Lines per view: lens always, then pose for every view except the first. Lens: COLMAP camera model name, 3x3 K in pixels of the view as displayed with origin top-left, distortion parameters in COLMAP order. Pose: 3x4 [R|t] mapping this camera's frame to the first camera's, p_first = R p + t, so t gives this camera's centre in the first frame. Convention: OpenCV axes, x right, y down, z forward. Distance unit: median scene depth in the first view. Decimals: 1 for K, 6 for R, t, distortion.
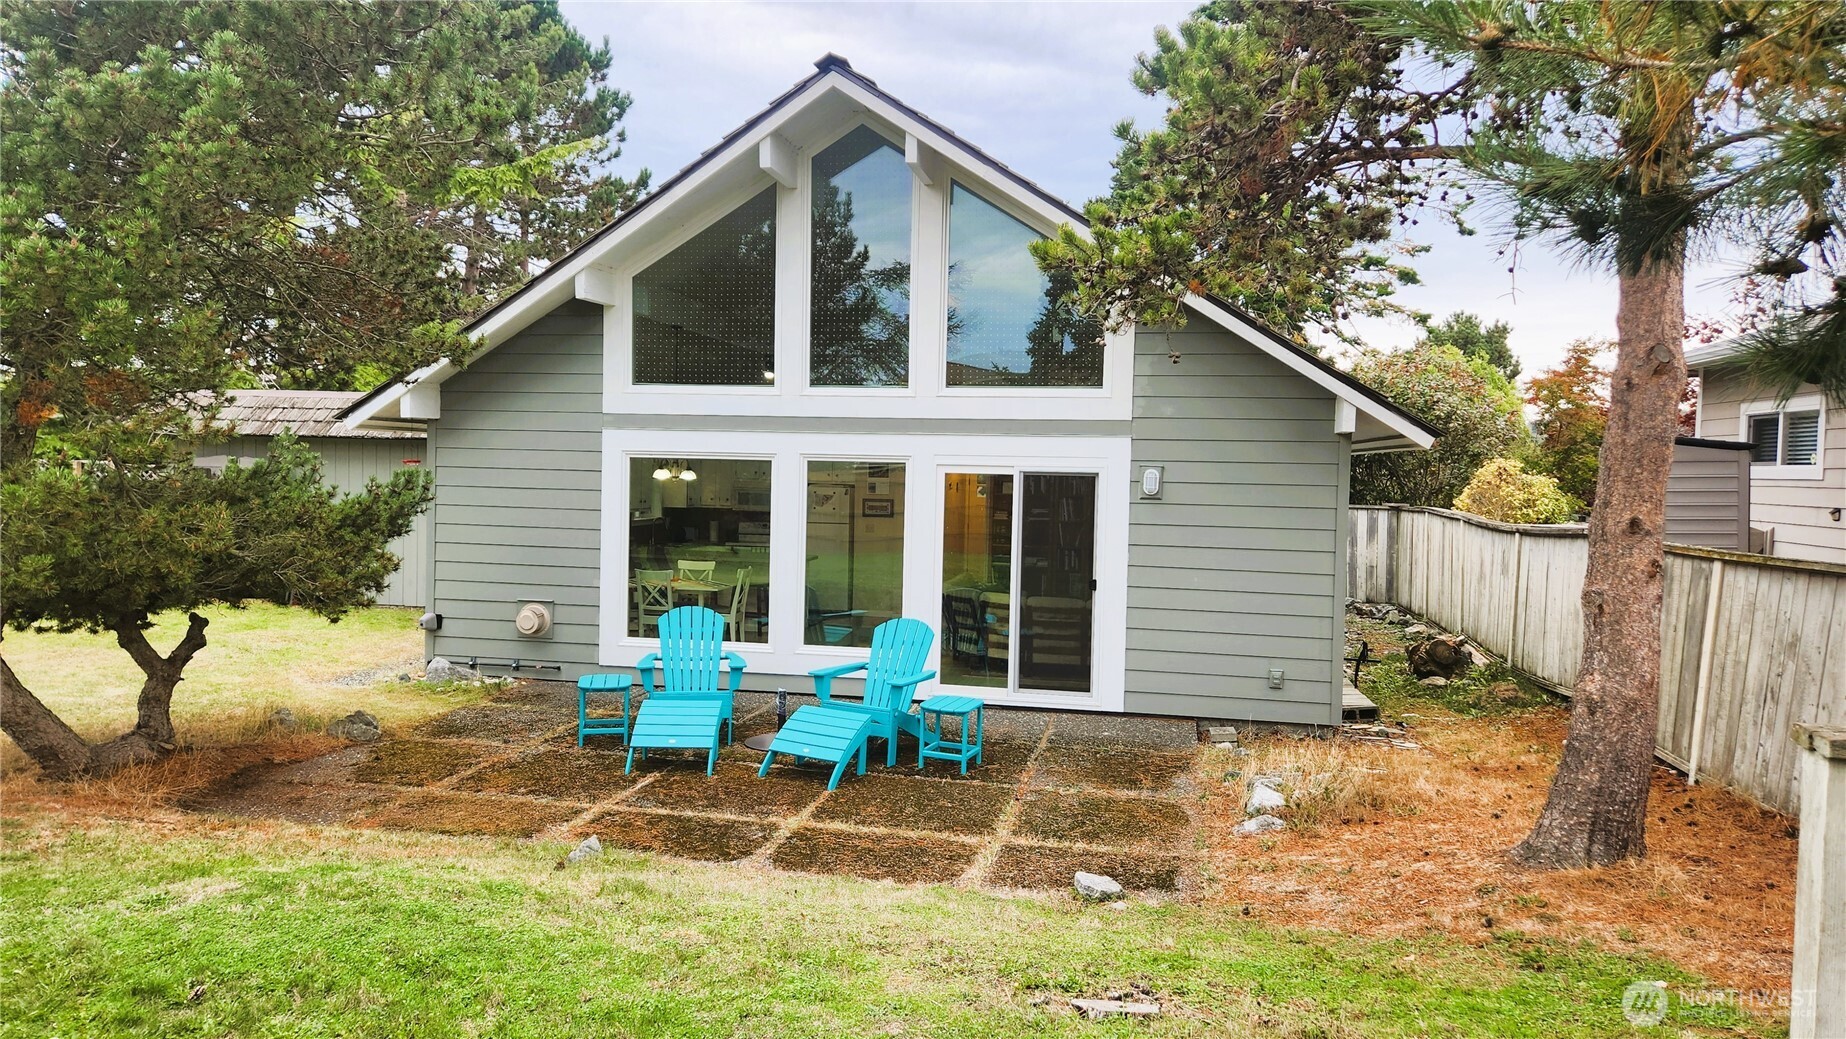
lens RADIAL K [[1226.9, 0, 923.0], [0, 1226.9, 519.5], [0, 0, 1]] dist [0.078192, -0.062593]
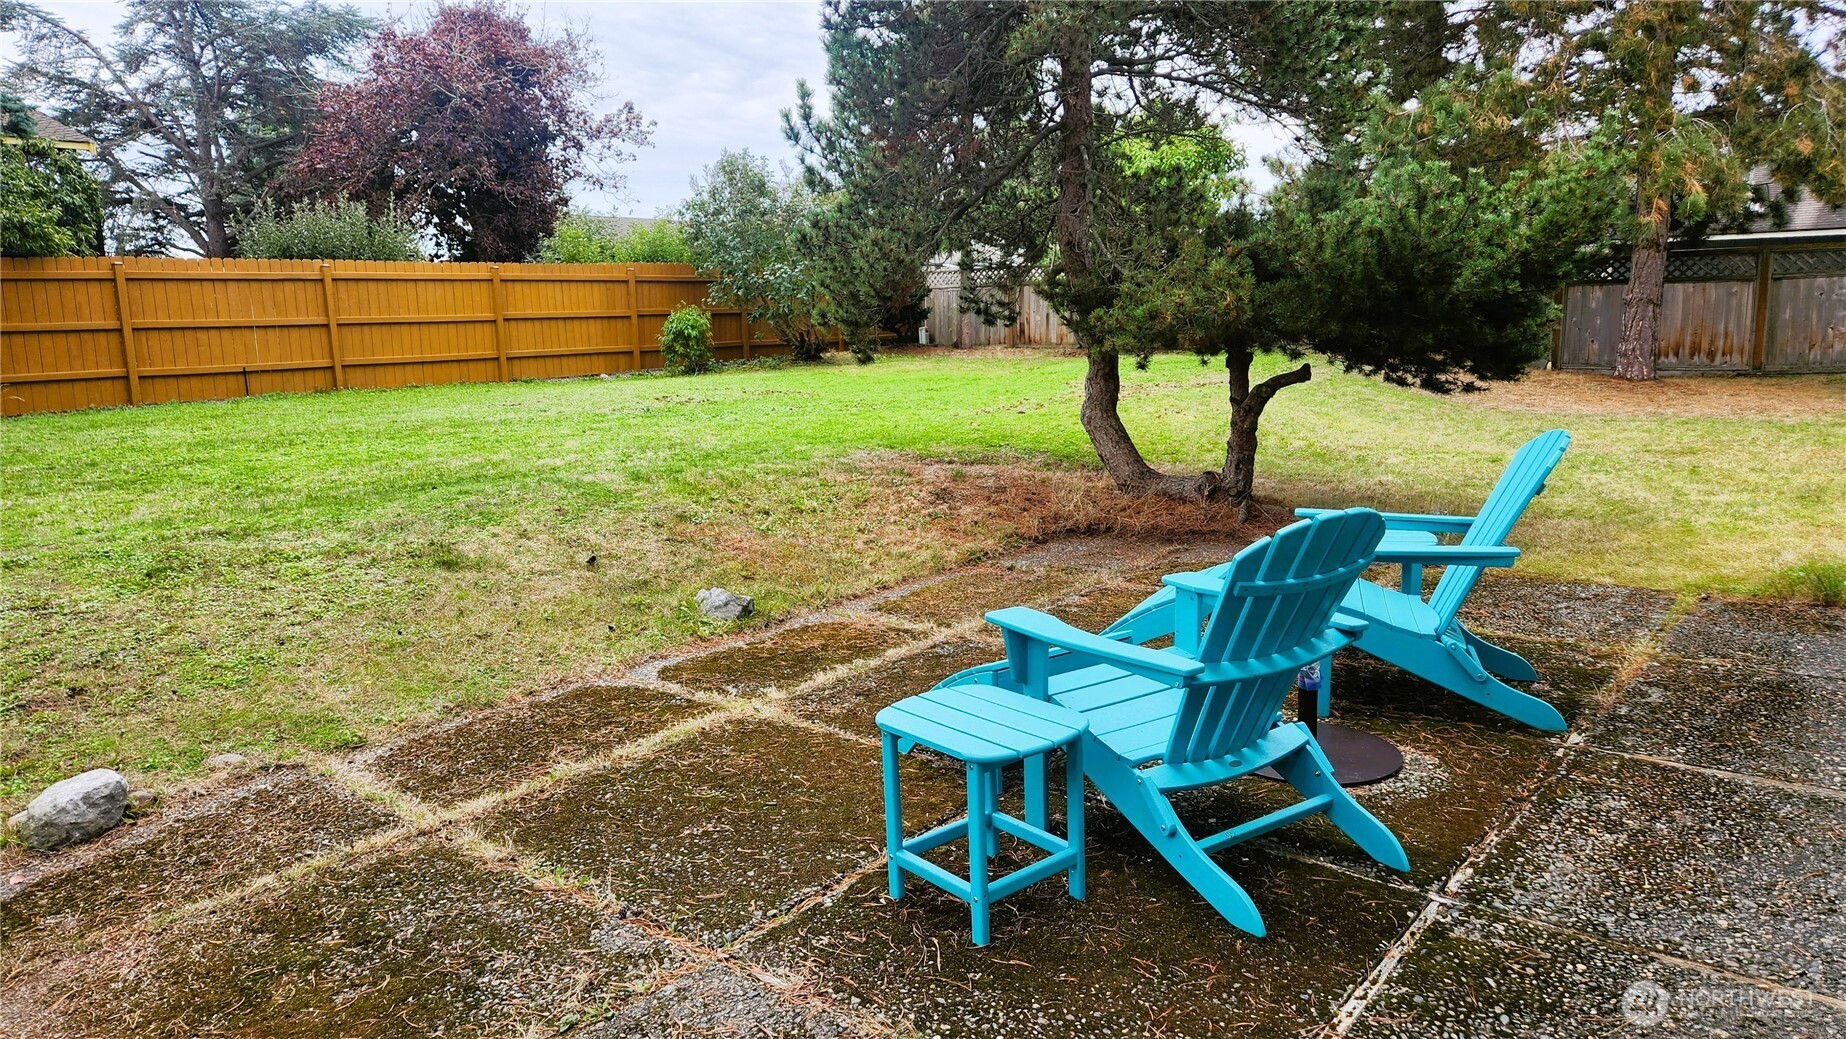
lens RADIAL K [[1226.9, 0, 923.0], [0, 1226.9, 519.5], [0, 0, 1]] dist [0.078192, -0.062593]
pose [[-0.469660, 0.157580, -0.868670, 0.390962], [-0.015513, 0.982317, 0.186582, 0.035985], [0.882711, 0.101106, -0.458910, 1.393797]]
